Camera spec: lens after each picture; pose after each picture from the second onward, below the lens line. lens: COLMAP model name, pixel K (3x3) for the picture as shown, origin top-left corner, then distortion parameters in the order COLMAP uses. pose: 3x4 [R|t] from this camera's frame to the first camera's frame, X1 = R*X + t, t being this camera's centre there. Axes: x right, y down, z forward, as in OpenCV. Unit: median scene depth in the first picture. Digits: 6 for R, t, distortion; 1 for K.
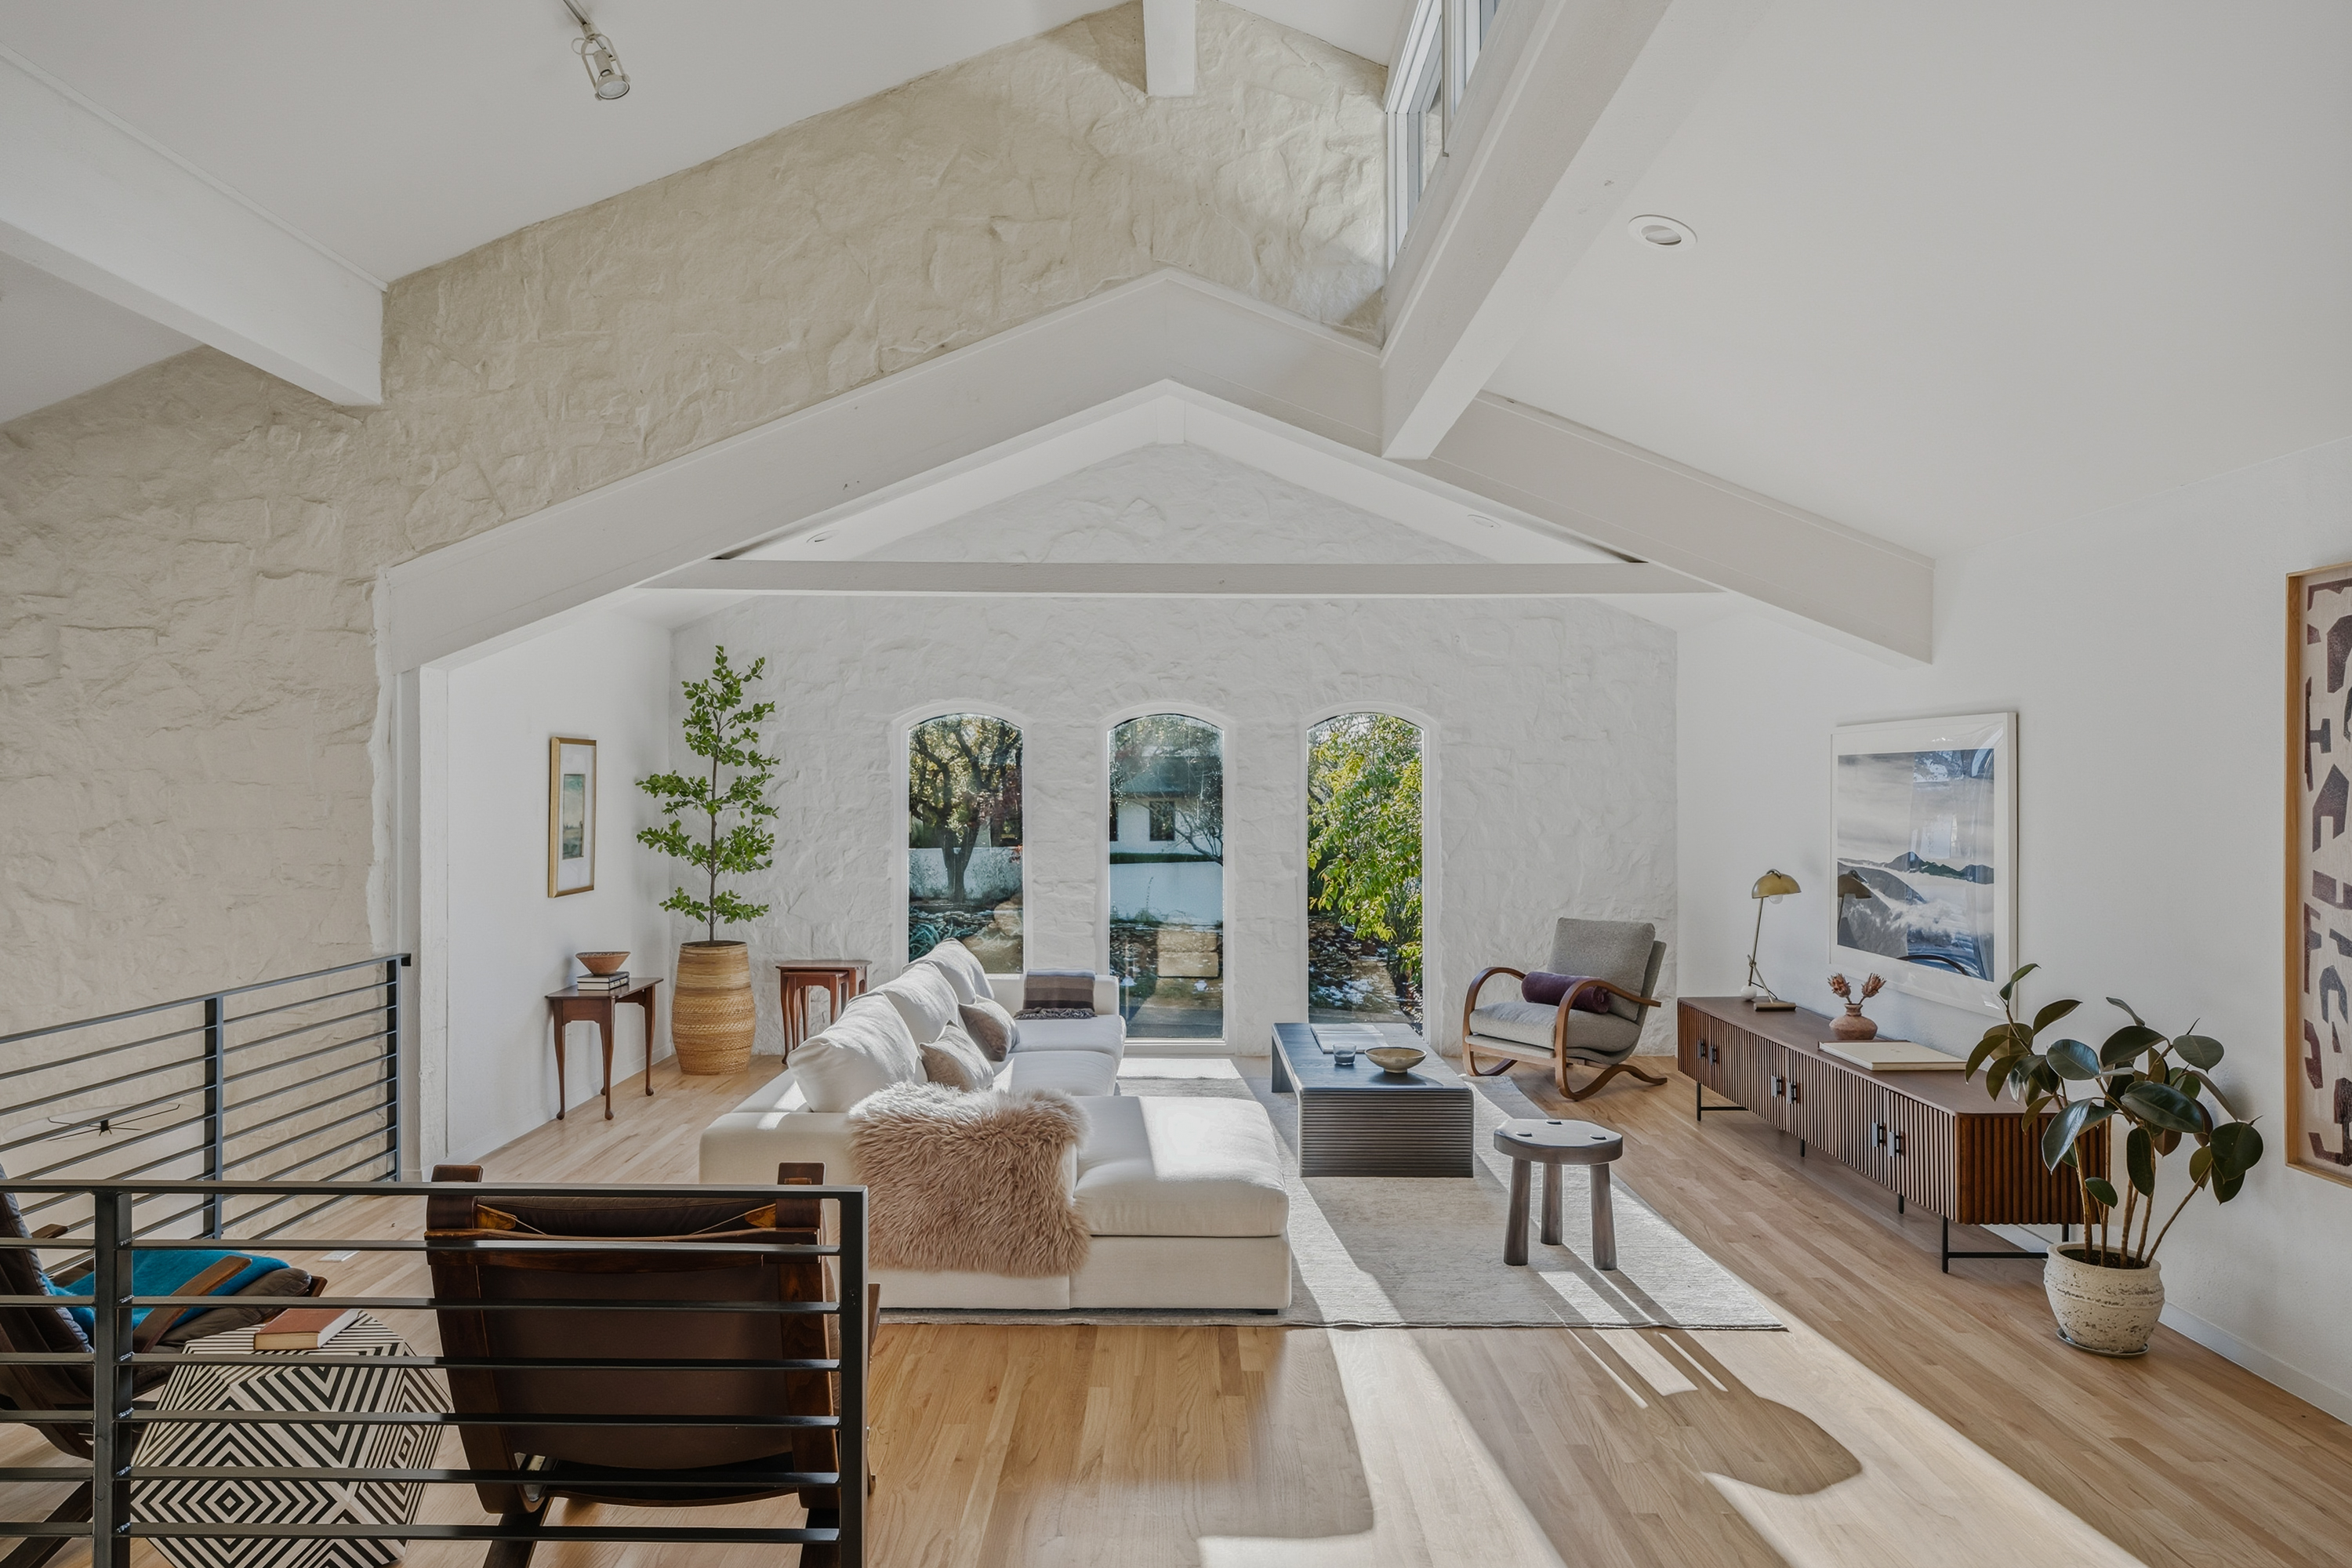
lens RADIAL K [[1479.7, 0, 1176.0], [0, 1479.7, 784.0], [0, 0, 1]] dist [0.000986, 0.003353]
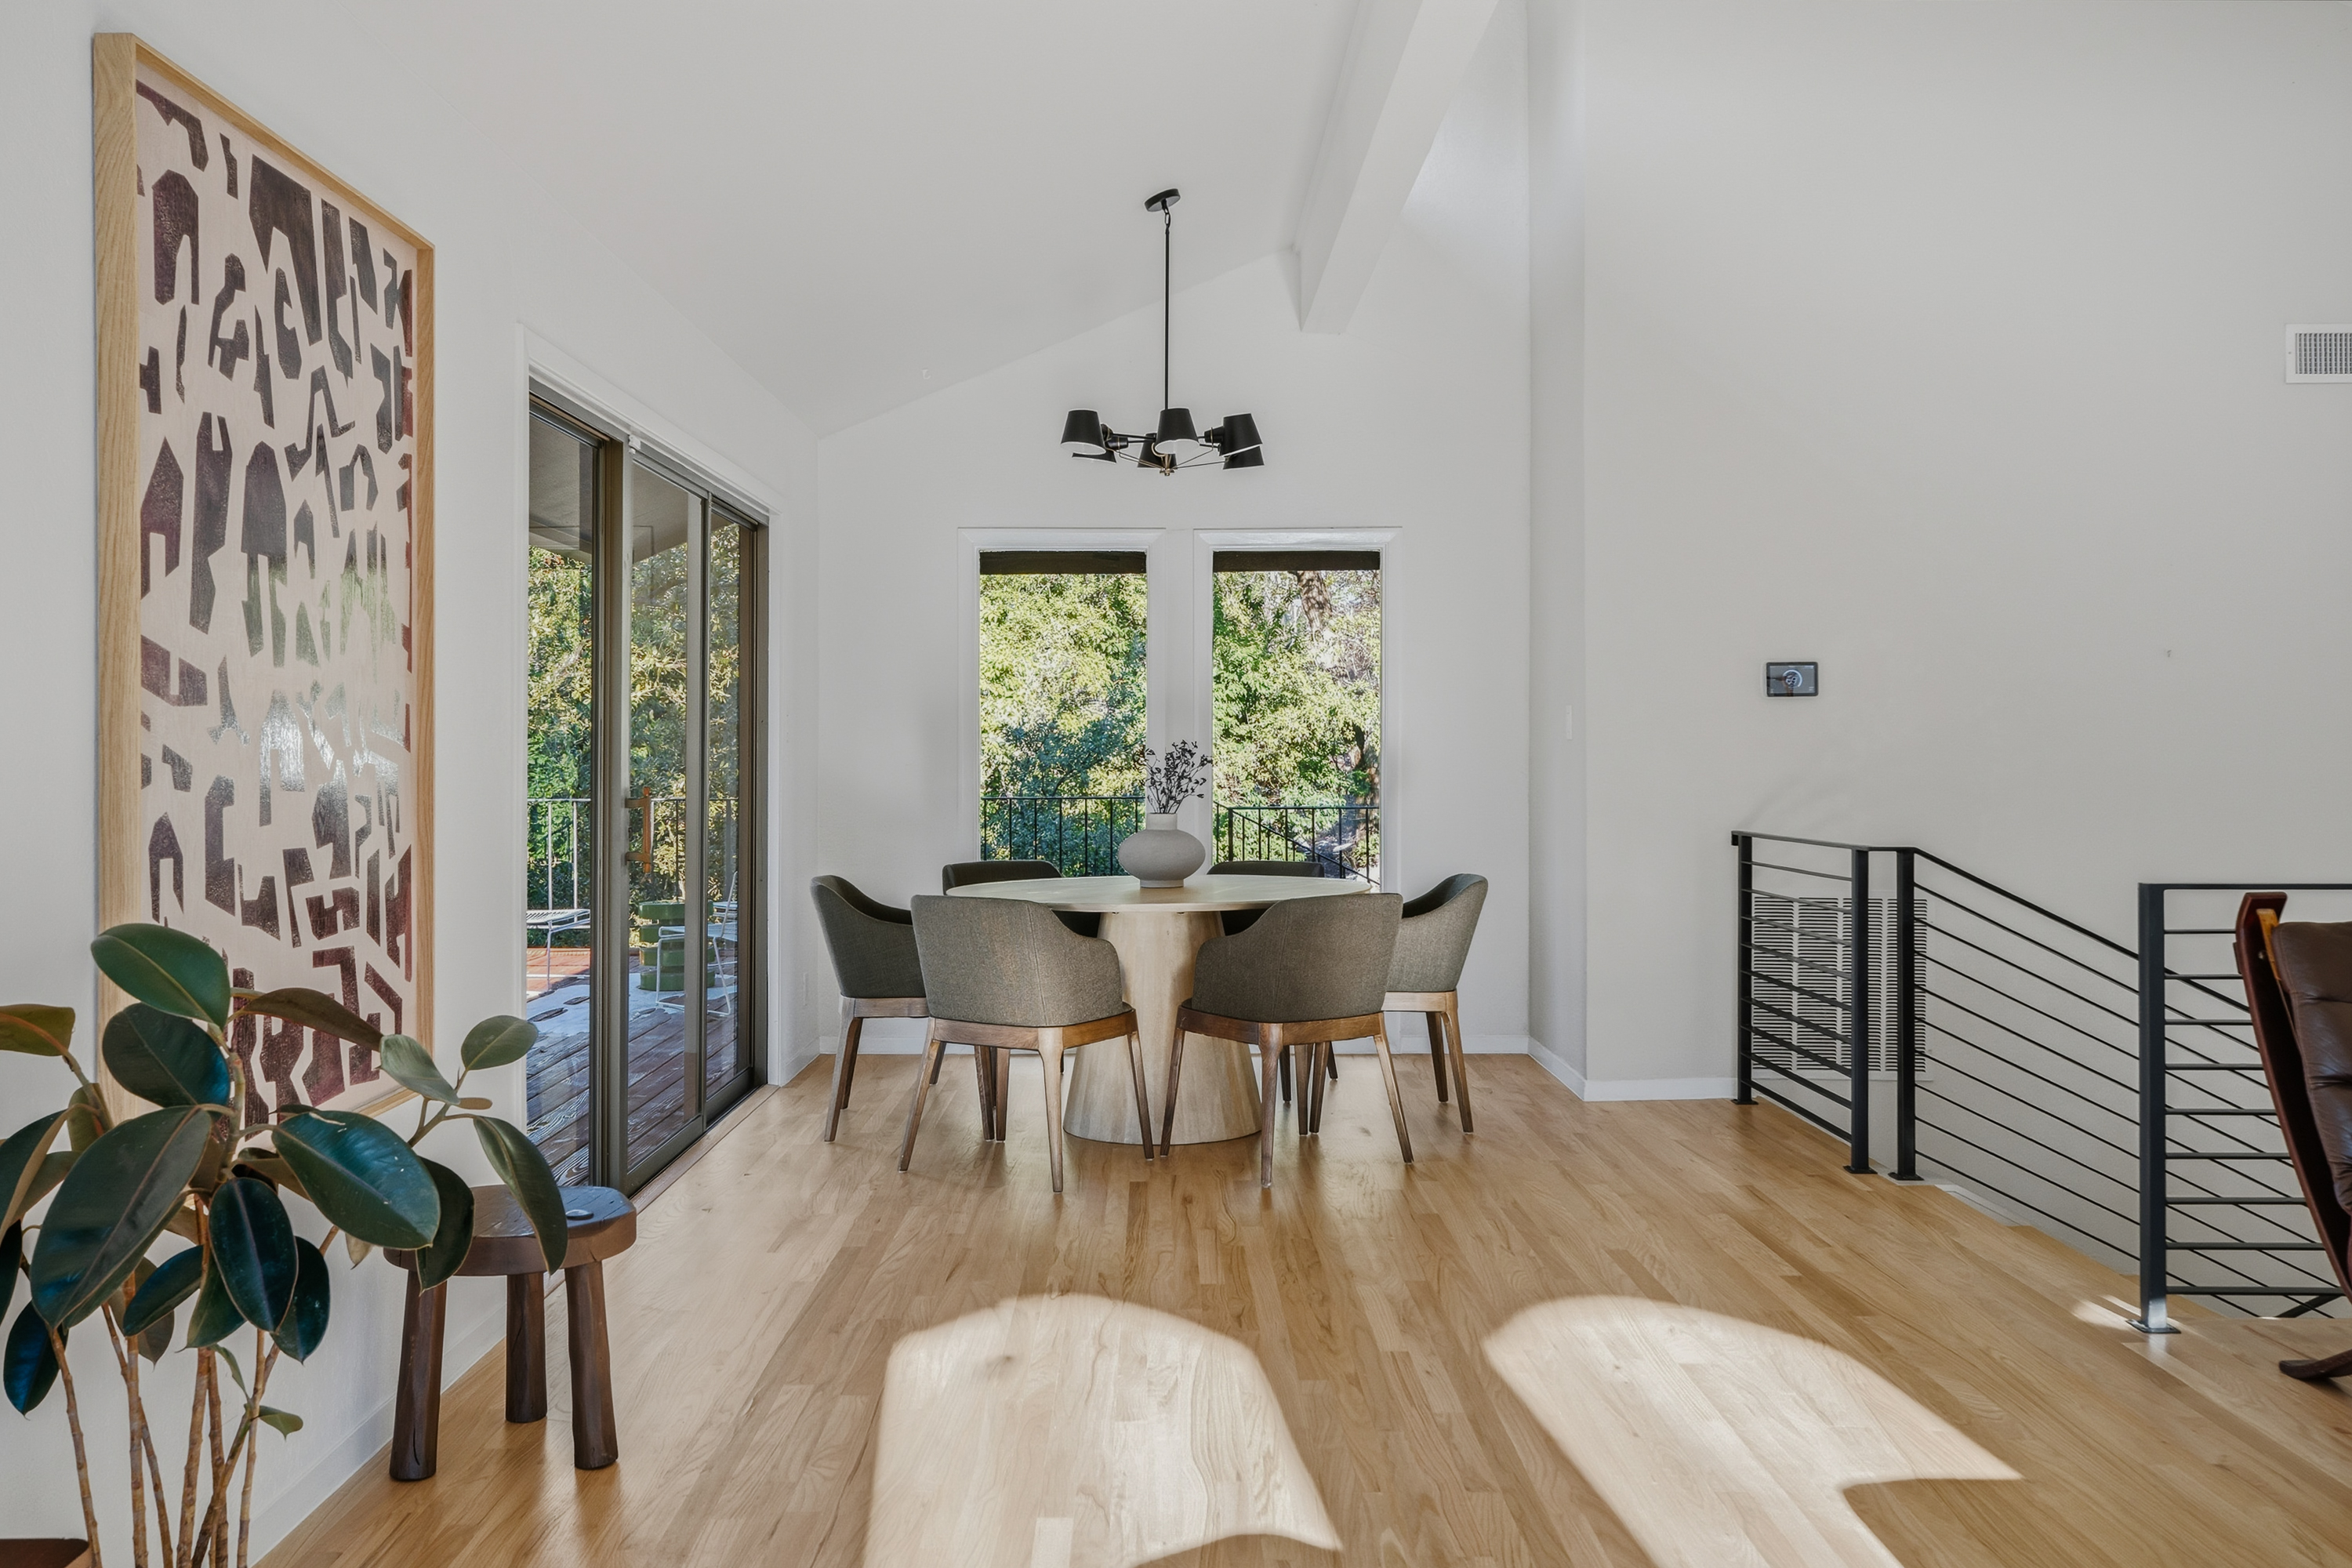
lens RADIAL K [[1845.8, 0, 1170.3], [0, 1845.8, 745.1], [0, 0, 1]] dist [0.006567, 0.009230]
pose [[-0.999931, -0.000501, -0.011702, 0.273747], [-0.000555, 0.999989, 0.004596, 0.061522], [0.011700, 0.004602, -0.999921, 1.087221]]
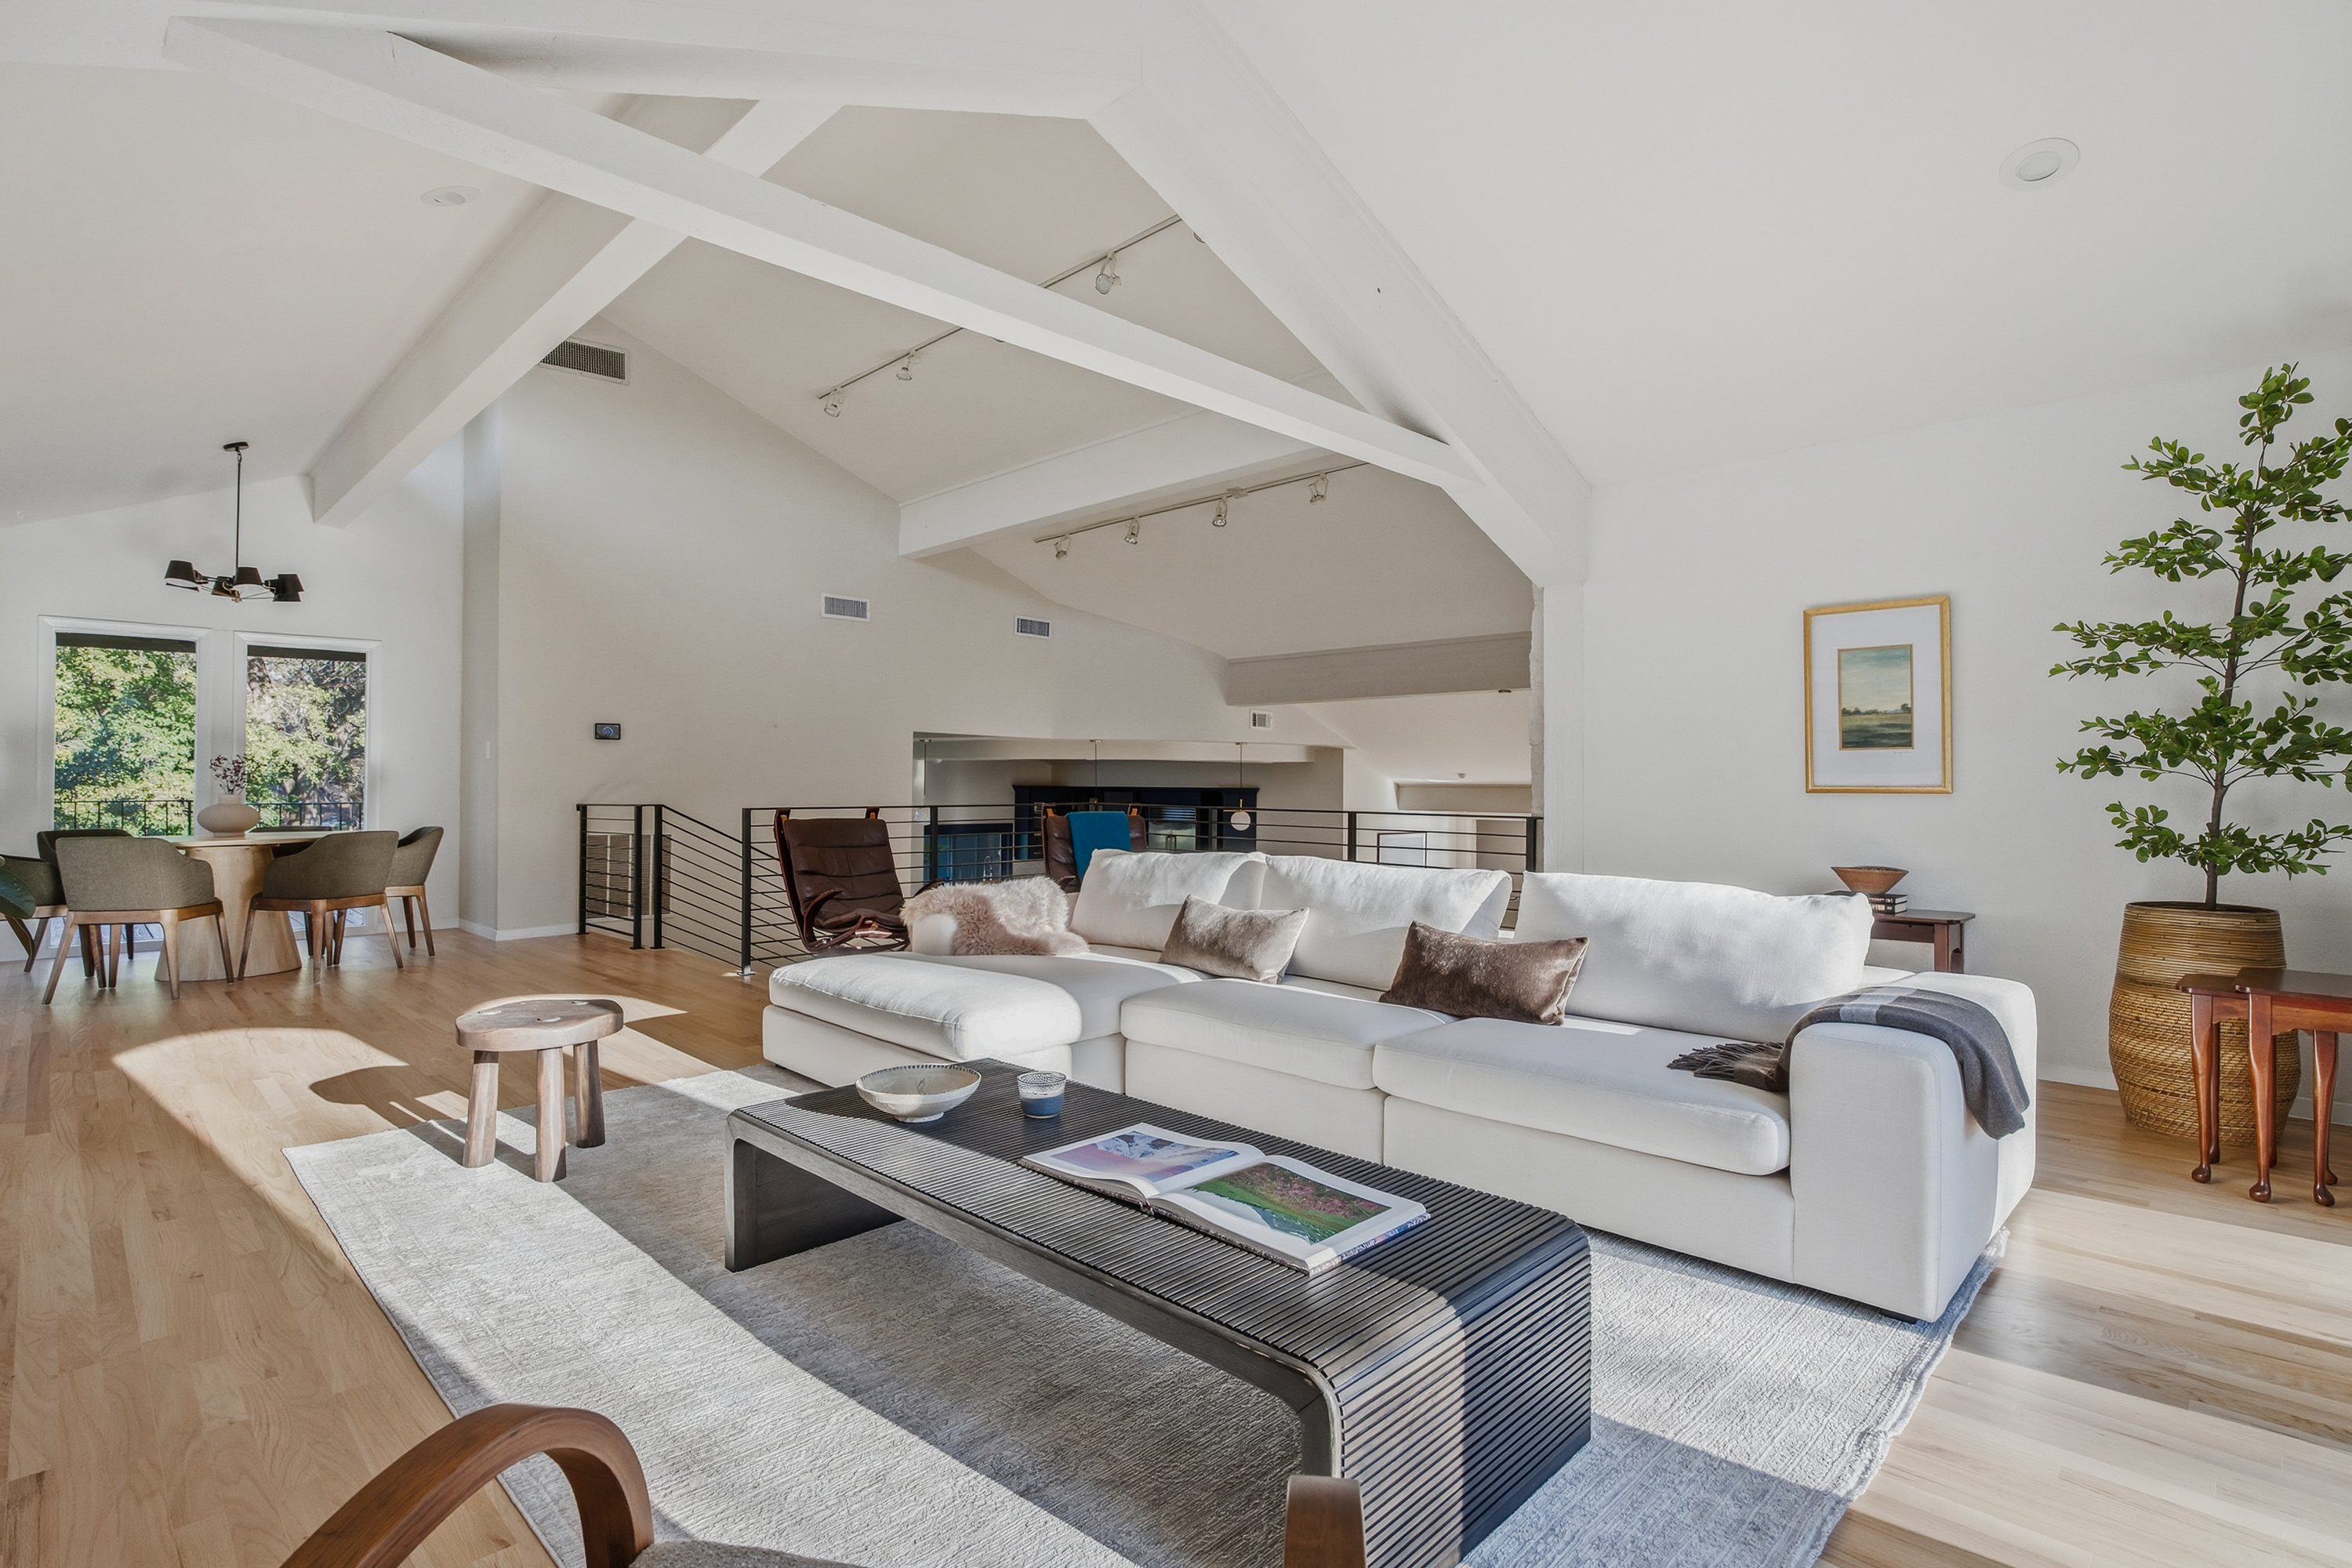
lens RADIAL K [[1120.6, 0, 1135.3], [0, 1120.6, 770.5], [0, 0, 1]] dist [0.001536, 0.000882]
pose [[-0.714222, -0.012218, -0.699812, 0.401228], [-0.004972, 0.999911, -0.012384, 0.089819], [0.699901, -0.005366, -0.714220, 1.457721]]
